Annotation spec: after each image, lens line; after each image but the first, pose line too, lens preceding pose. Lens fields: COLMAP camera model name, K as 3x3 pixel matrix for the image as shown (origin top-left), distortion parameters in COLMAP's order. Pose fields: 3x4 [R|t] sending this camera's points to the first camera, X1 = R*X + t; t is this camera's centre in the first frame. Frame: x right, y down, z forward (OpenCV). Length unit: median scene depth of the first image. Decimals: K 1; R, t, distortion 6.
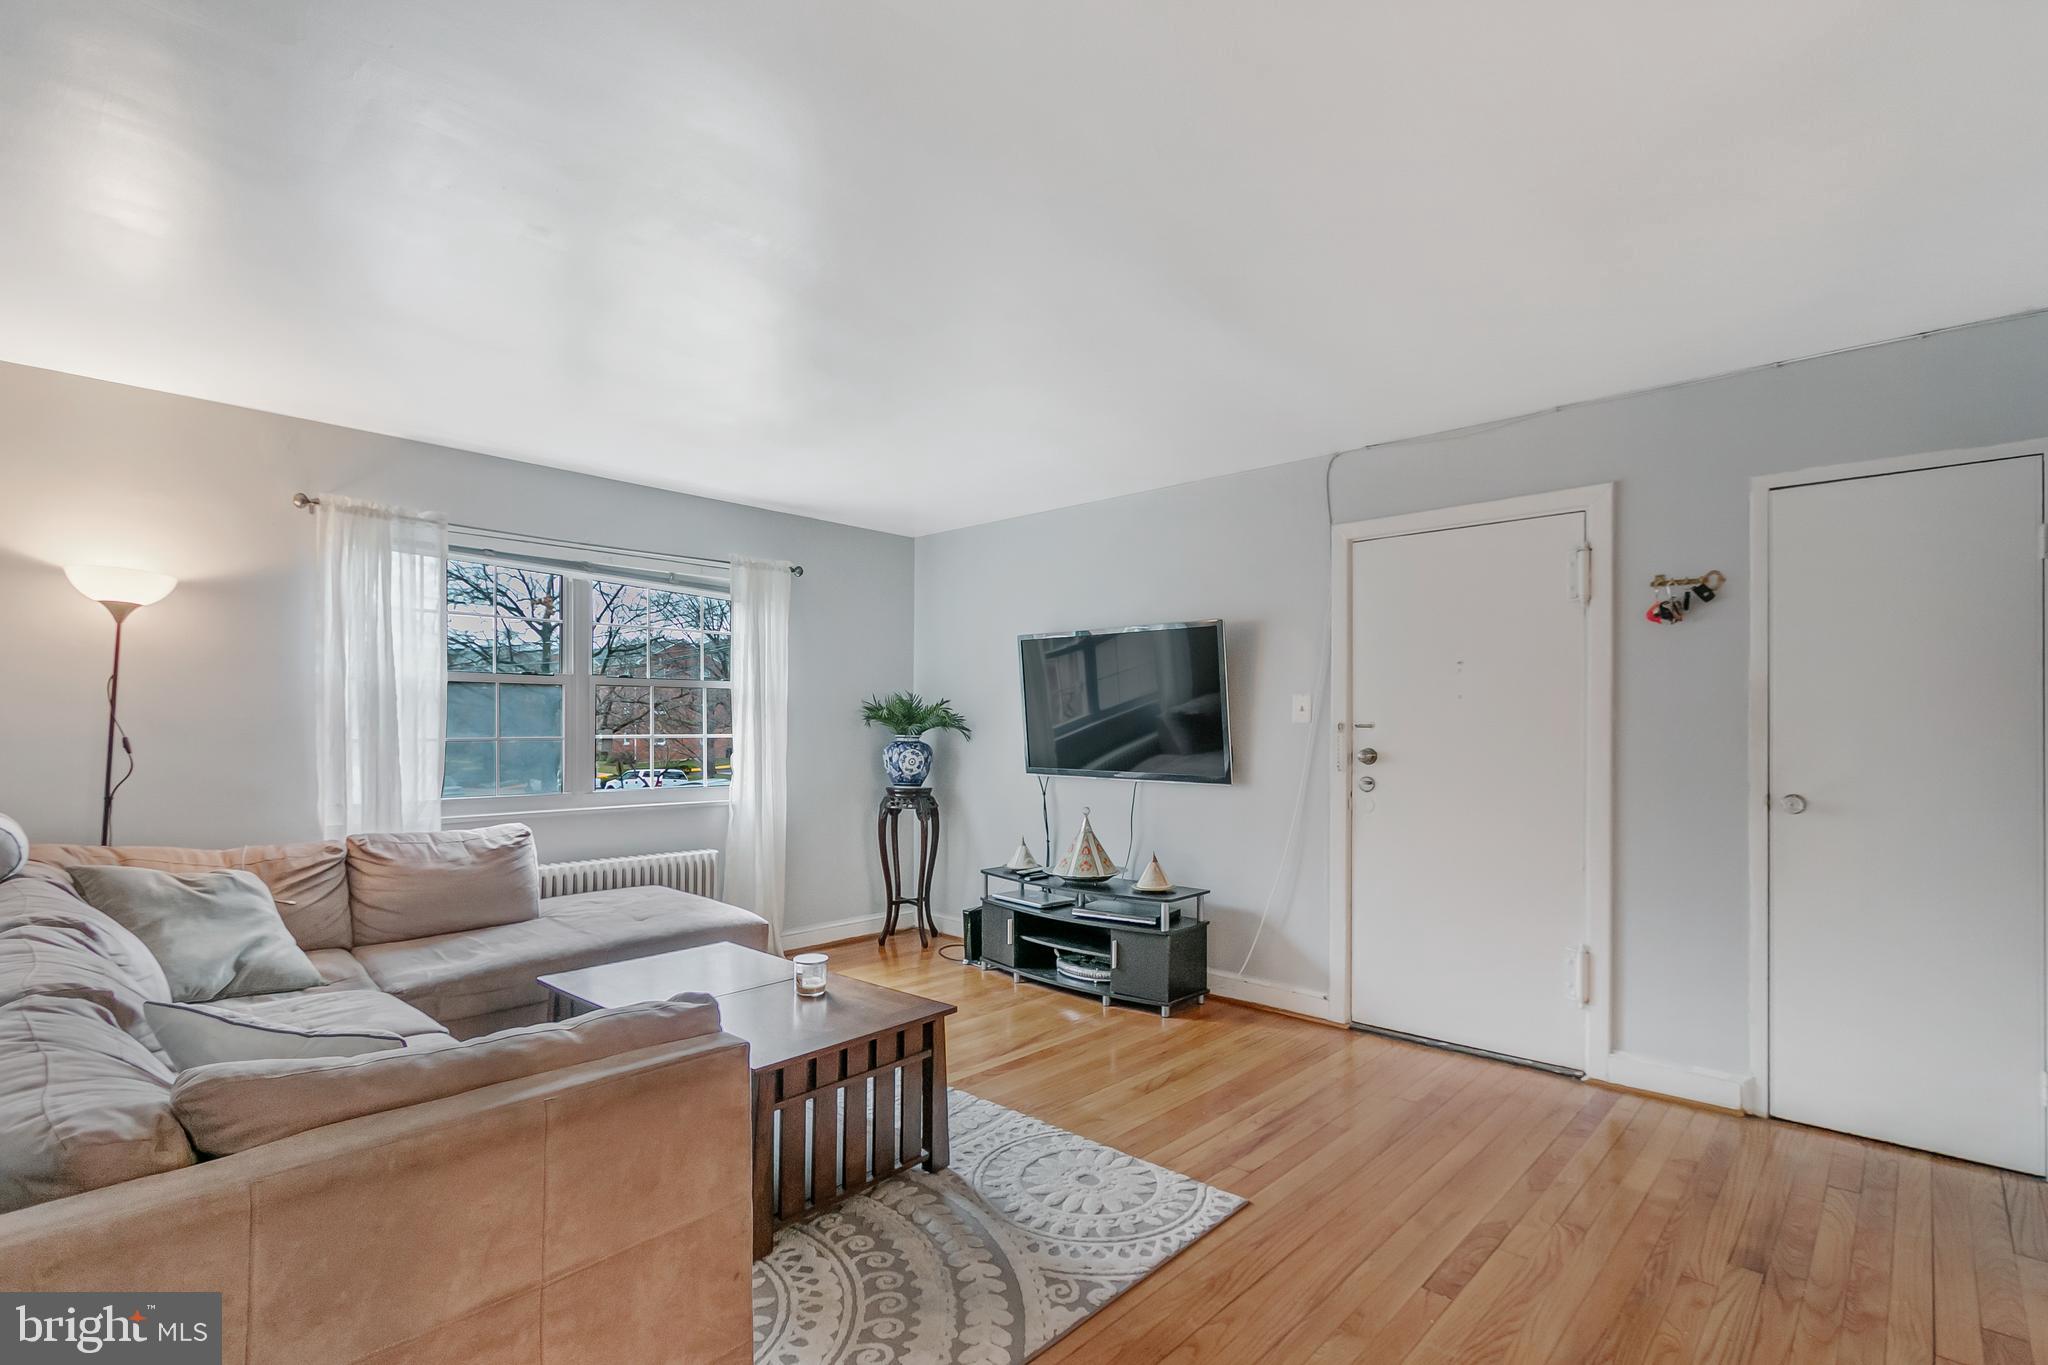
lens RADIAL K [[957.3, 0, 1015.6], [0, 957.3, 724.3], [0, 0, 1]] dist [0.005036, -0.003460]
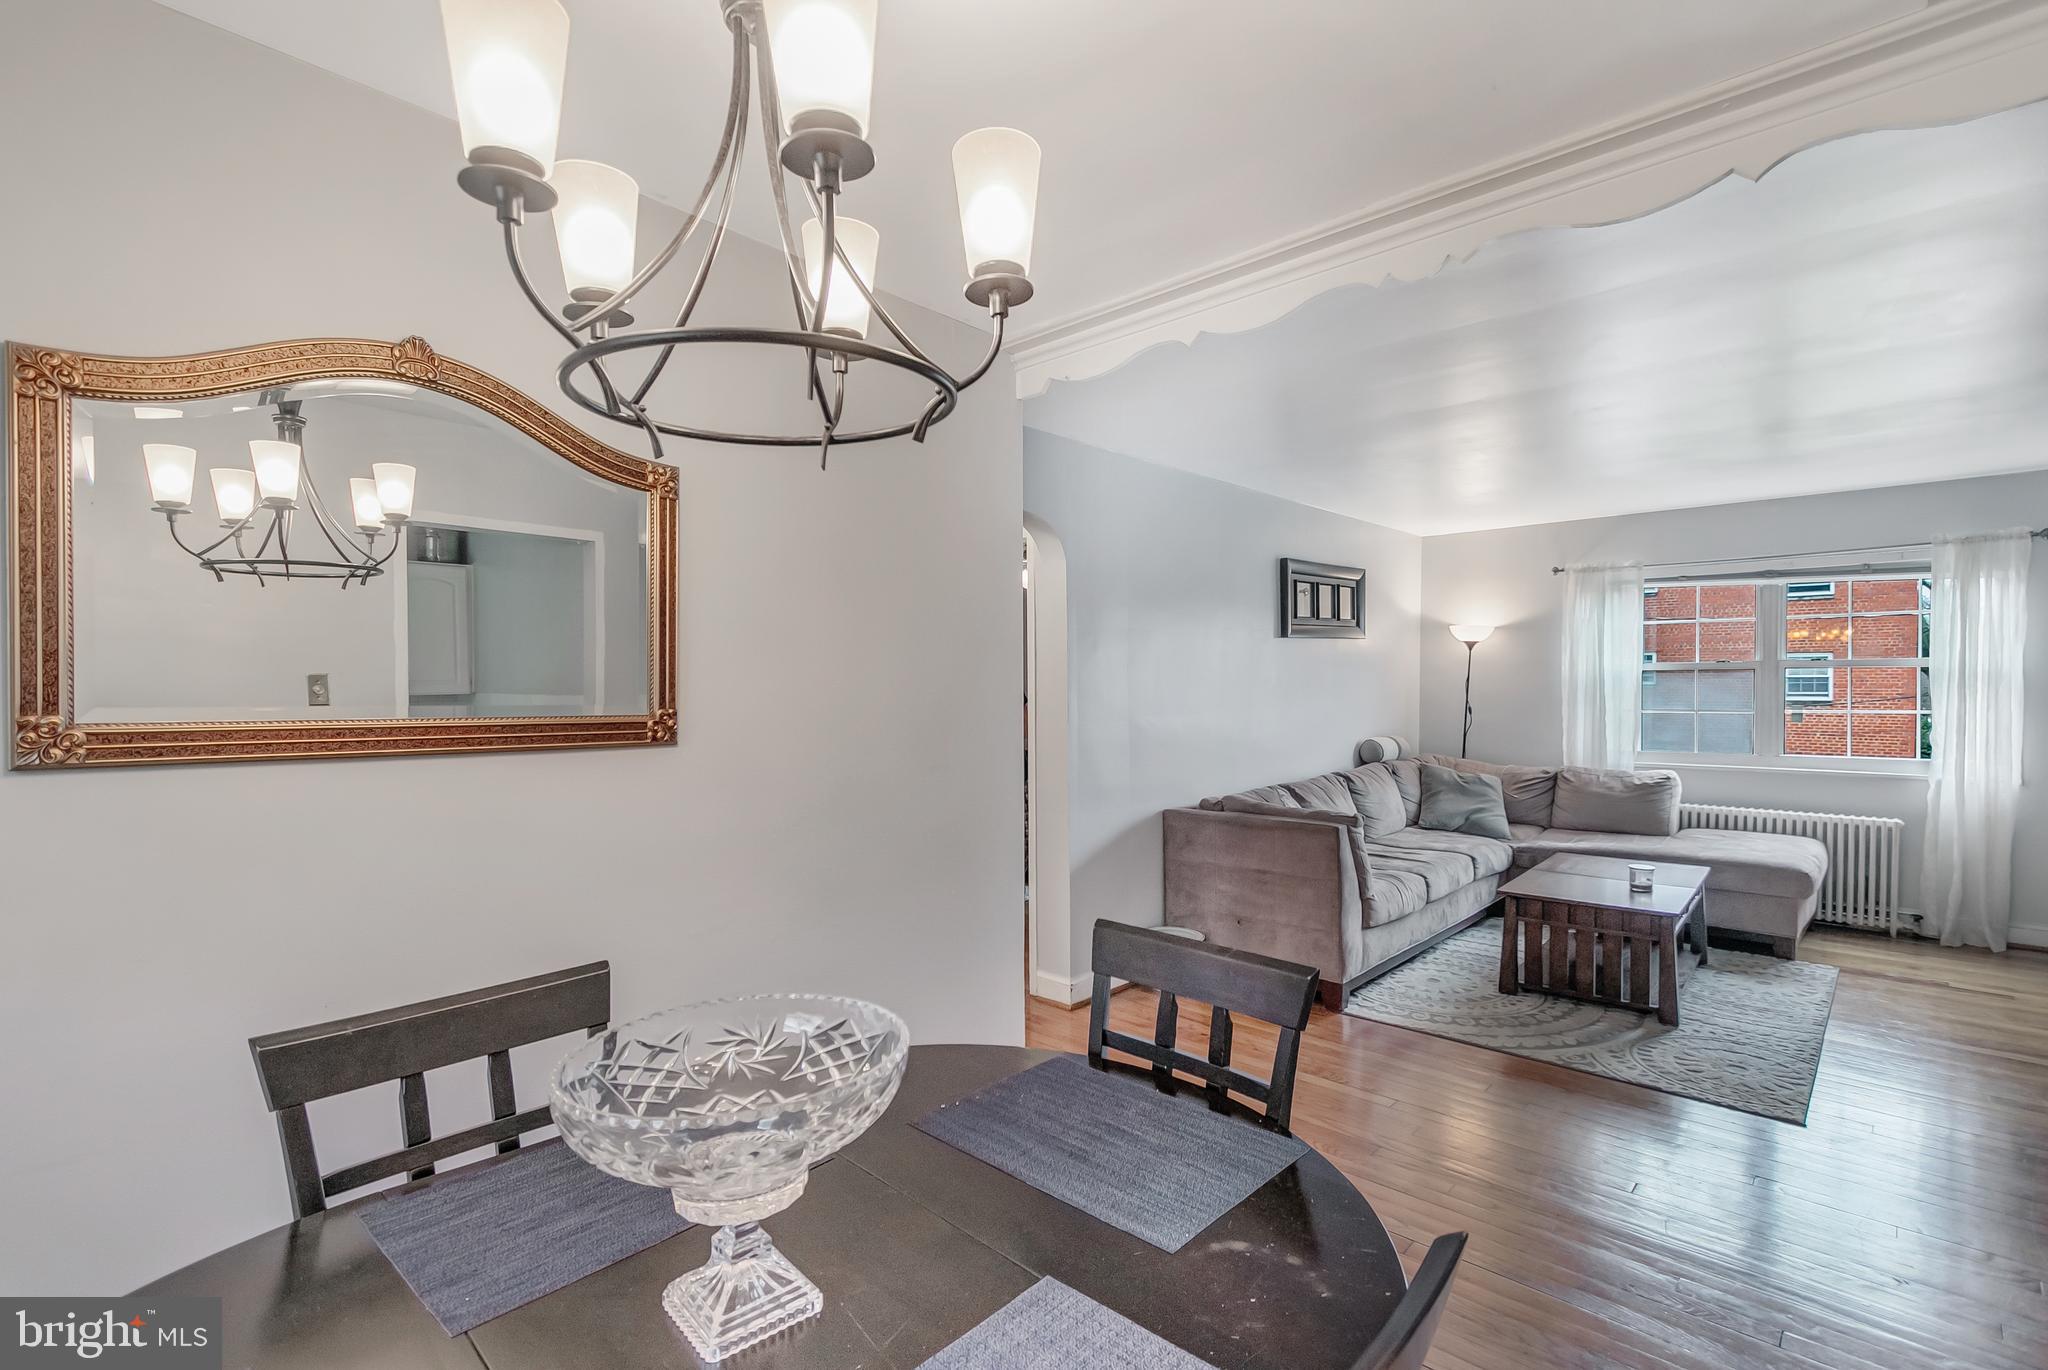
lens RADIAL K [[957.3, 0, 1021.5], [0, 957.3, 705.4], [0, 0, 1]] dist [0.005036, -0.003460]
pose [[0.005990, 0.020061, -0.999781, 0.903063], [0.008920, 0.999758, 0.020114, -0.031126], [0.999942, -0.009039, 0.005810, 0.023364]]
